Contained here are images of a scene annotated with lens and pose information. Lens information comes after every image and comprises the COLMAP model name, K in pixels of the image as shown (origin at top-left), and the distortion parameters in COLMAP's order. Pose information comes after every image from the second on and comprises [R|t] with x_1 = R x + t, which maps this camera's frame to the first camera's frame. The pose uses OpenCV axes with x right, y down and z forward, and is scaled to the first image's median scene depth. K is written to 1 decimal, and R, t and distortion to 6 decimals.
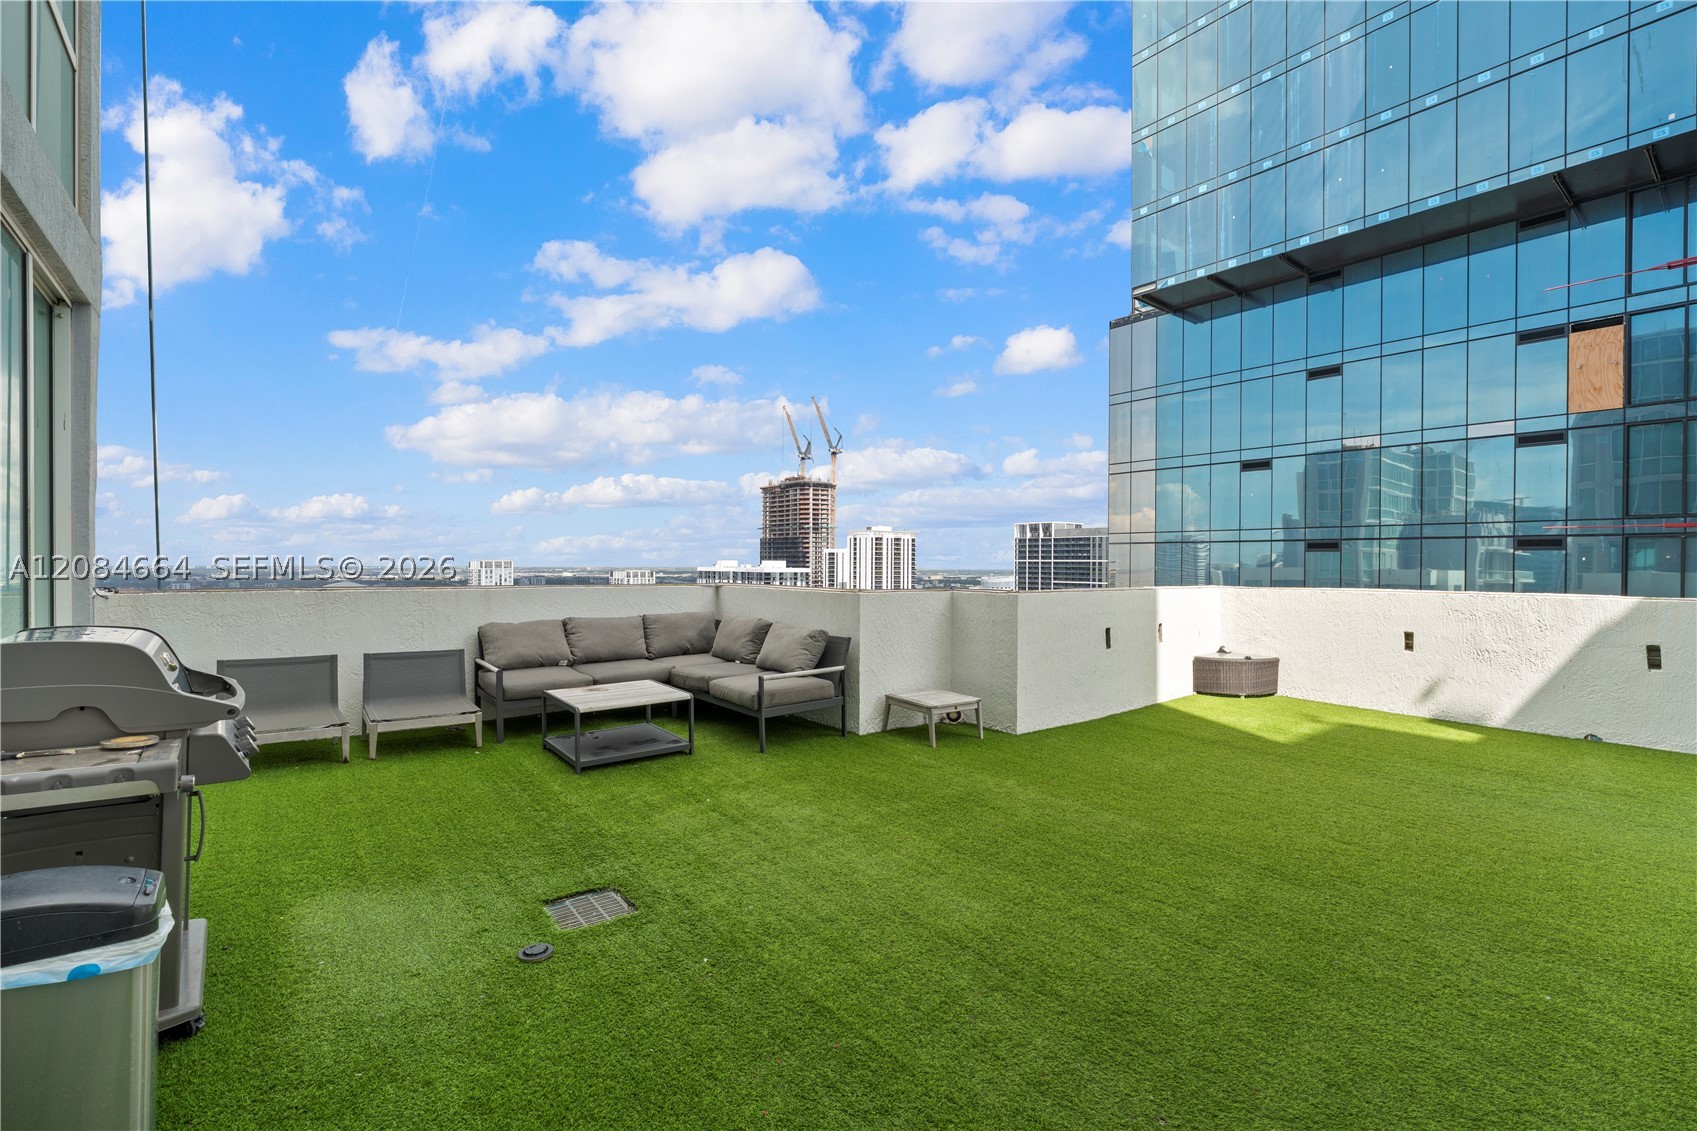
lens RADIAL K [[753.9, 0, 854.9], [0, 753.9, 567.2], [0, 0, 1]] dist [-0.010115, 0.001451]
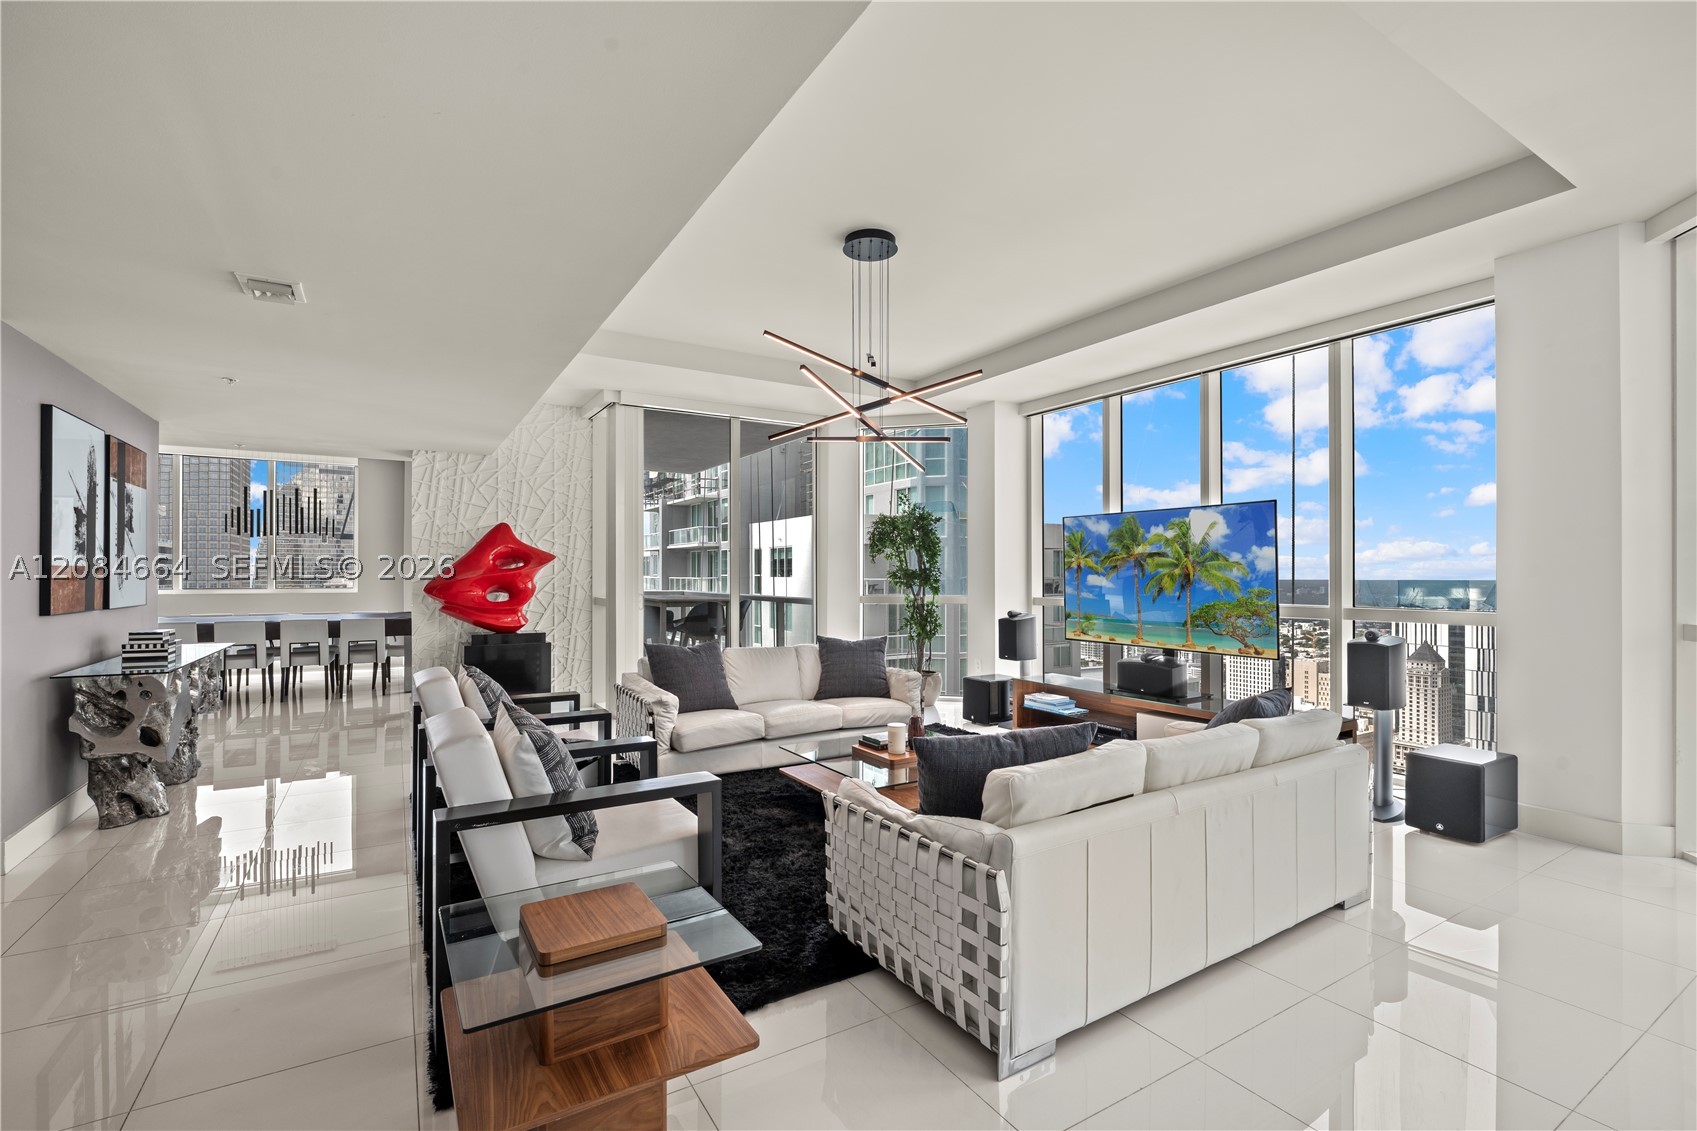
lens RADIAL K [[753.9, 0, 842.2], [0, 753.9, 574.6], [0, 0, 1]] dist [-0.010115, 0.001451]
pose [[0.990744, -0.008536, -0.135476, -1.233339], [0.008130, 0.999961, -0.003554, -0.073299], [0.135501, 0.002420, 0.990774, -1.275541]]
